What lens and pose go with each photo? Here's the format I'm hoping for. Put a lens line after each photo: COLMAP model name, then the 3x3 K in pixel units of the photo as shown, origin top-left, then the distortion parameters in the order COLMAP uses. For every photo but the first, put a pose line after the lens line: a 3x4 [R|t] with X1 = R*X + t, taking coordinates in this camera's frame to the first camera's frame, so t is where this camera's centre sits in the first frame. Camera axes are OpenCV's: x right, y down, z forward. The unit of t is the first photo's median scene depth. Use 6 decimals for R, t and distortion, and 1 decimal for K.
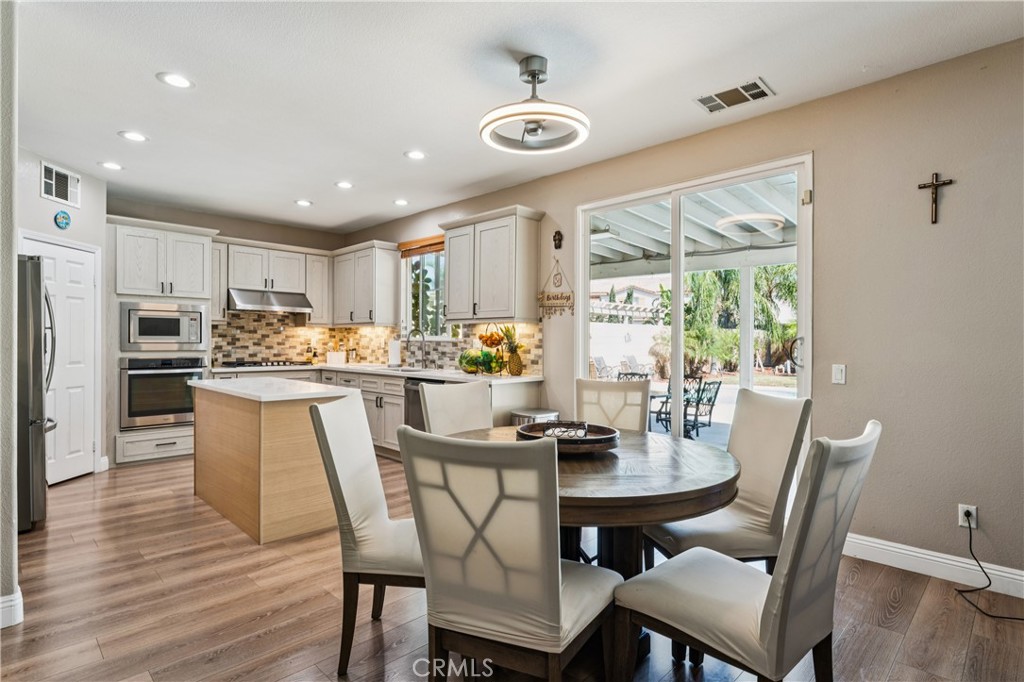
lens RADIAL K [[522.6, 0, 509.4], [0, 522.6, 345.6], [0, 0, 1]] dist [-0.002910, 0.000157]
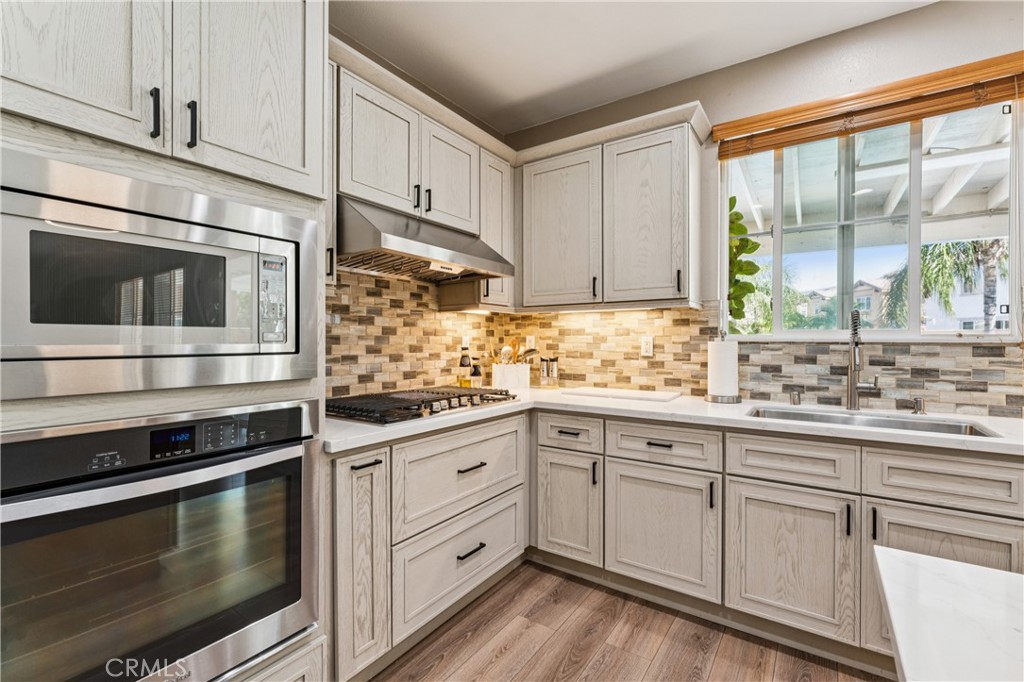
lens RADIAL K [[453.0, 0, 509.8], [0, 453.0, 340.7], [0, 0, 1]] dist [-0.004401, 0.000293]
pose [[0.983002, -0.003262, 0.183564, -0.456084], [0.004270, 0.999978, -0.005097, -0.008603], [-0.183544, 0.005794, 0.982995, 0.646118]]
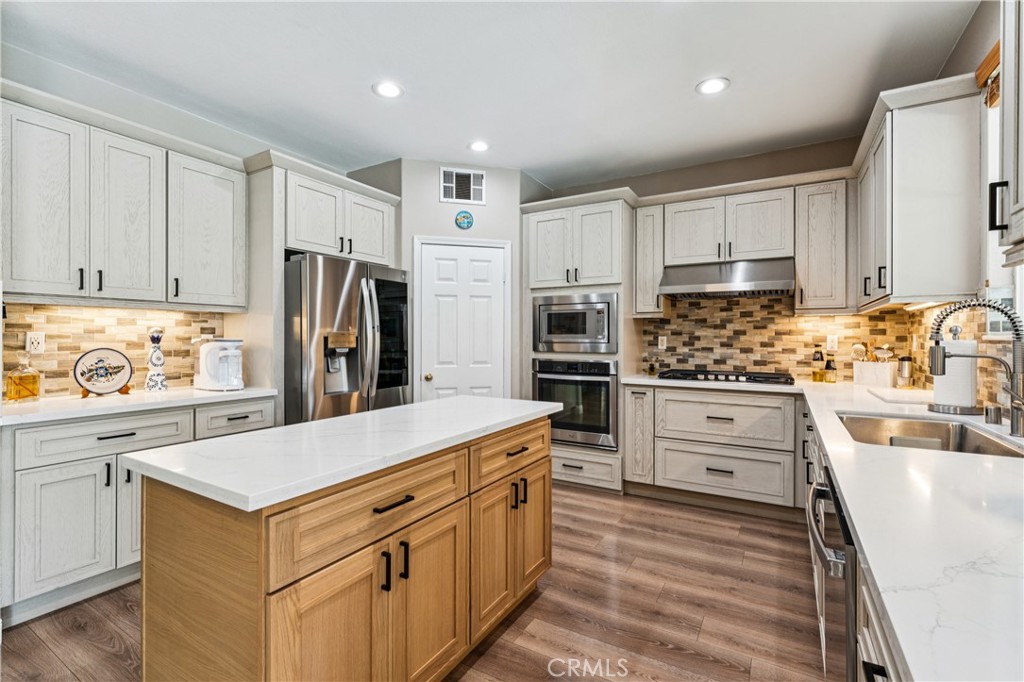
lens RADIAL K [[453.0, 0, 513.1], [0, 453.0, 336.2], [0, 0, 1]] dist [-0.004401, 0.000293]
pose [[0.246745, -0.009863, -0.969030, 0.006758], [-0.008757, 0.999885, -0.012407, -0.004764], [0.969041, 0.011547, 0.246630, 0.613398]]
